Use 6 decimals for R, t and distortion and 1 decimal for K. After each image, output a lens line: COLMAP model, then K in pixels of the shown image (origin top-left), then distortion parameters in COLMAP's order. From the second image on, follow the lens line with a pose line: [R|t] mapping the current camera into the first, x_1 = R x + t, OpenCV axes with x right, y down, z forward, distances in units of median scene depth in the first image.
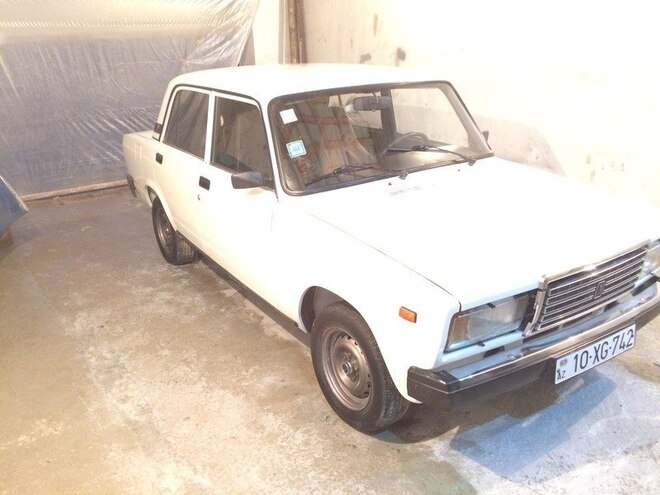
lens RADIAL K [[575.4, 0, 329.0], [0, 575.4, 249.3], [0, 0, 1]] dist [0.062576, -0.080594]
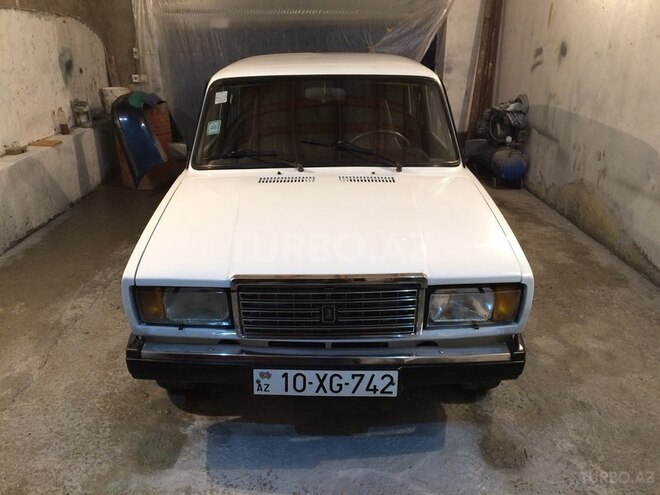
lens RADIAL K [[575.4, 0, 323.7], [0, 575.4, 247.0], [0, 0, 1]] dist [0.062576, -0.080594]
pose [[0.833325, 0.217415, -0.508232, 0.829132], [-0.210871, 0.974910, 0.071297, -0.087479], [0.510981, 0.047758, 0.858264, 0.207027]]
